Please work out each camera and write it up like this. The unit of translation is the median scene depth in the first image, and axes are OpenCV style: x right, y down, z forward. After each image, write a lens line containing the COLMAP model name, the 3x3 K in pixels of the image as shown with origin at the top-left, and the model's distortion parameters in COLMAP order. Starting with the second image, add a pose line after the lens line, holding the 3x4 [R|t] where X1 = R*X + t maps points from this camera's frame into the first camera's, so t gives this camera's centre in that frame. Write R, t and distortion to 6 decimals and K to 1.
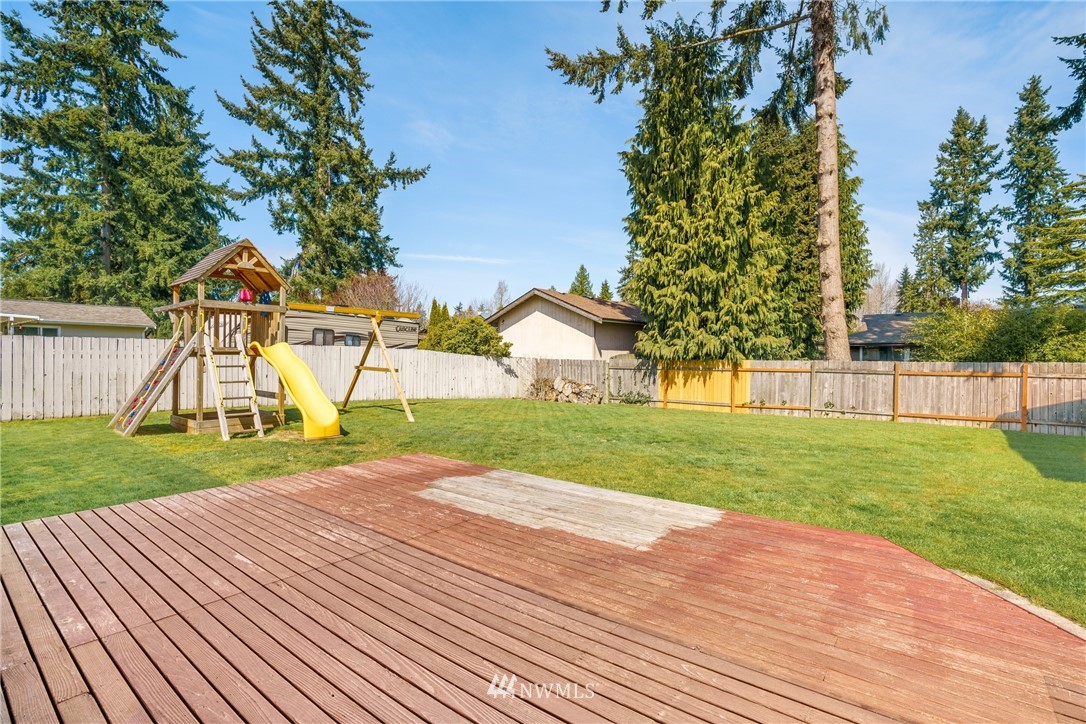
lens RADIAL K [[524.8, 0, 543.0], [0, 524.8, 362.0], [0, 0, 1]] dist [-0.061683, 0.024851]
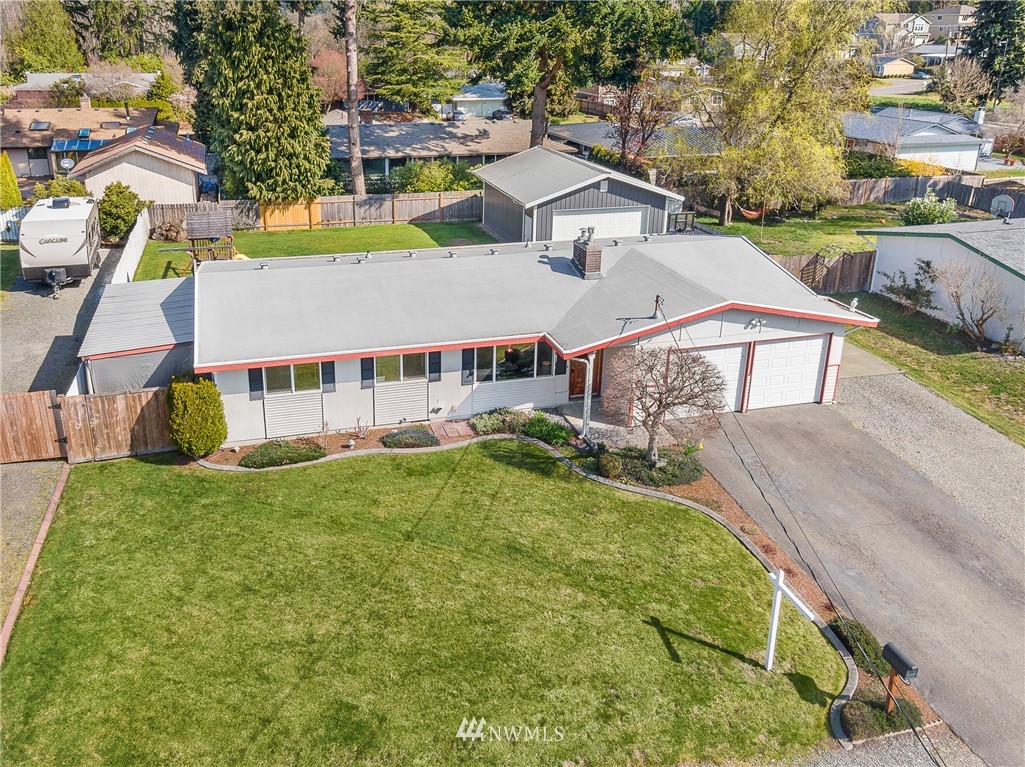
lens RADIAL K [[887.0, 0, 459.2], [0, 887.0, 337.5], [0, 0, 1]] dist [0.002500, -0.006345]
pose [[0.586426, -0.279140, 0.760385, -1.262555], [0.003479, 0.939603, 0.342249, -0.426142], [-0.809995, -0.198058, 0.551979, -0.803661]]
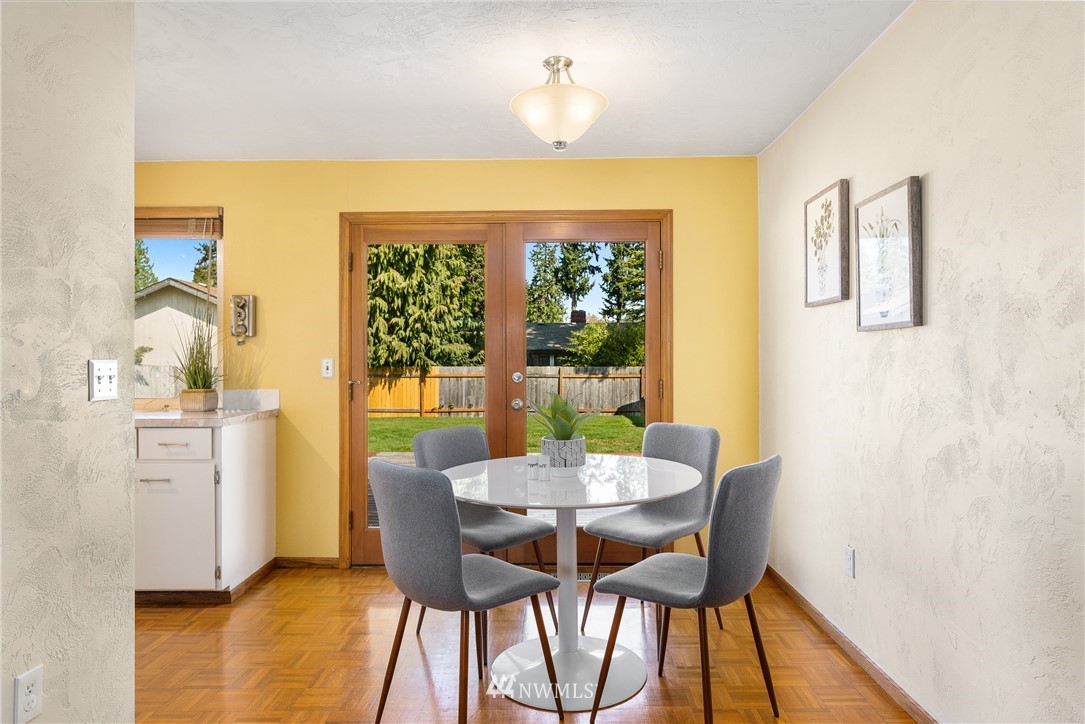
lens RADIAL K [[660.0, 0, 542.5], [0, 660.0, 362.0], [0, 0, 1]] dist [-0.017711, -0.000126]
pose [[0.790986, -0.003424, 0.611825, -0.181597], [0.011309, 0.999895, -0.009025, 0.001224], [-0.611730, 0.014058, 0.790942, -0.124157]]
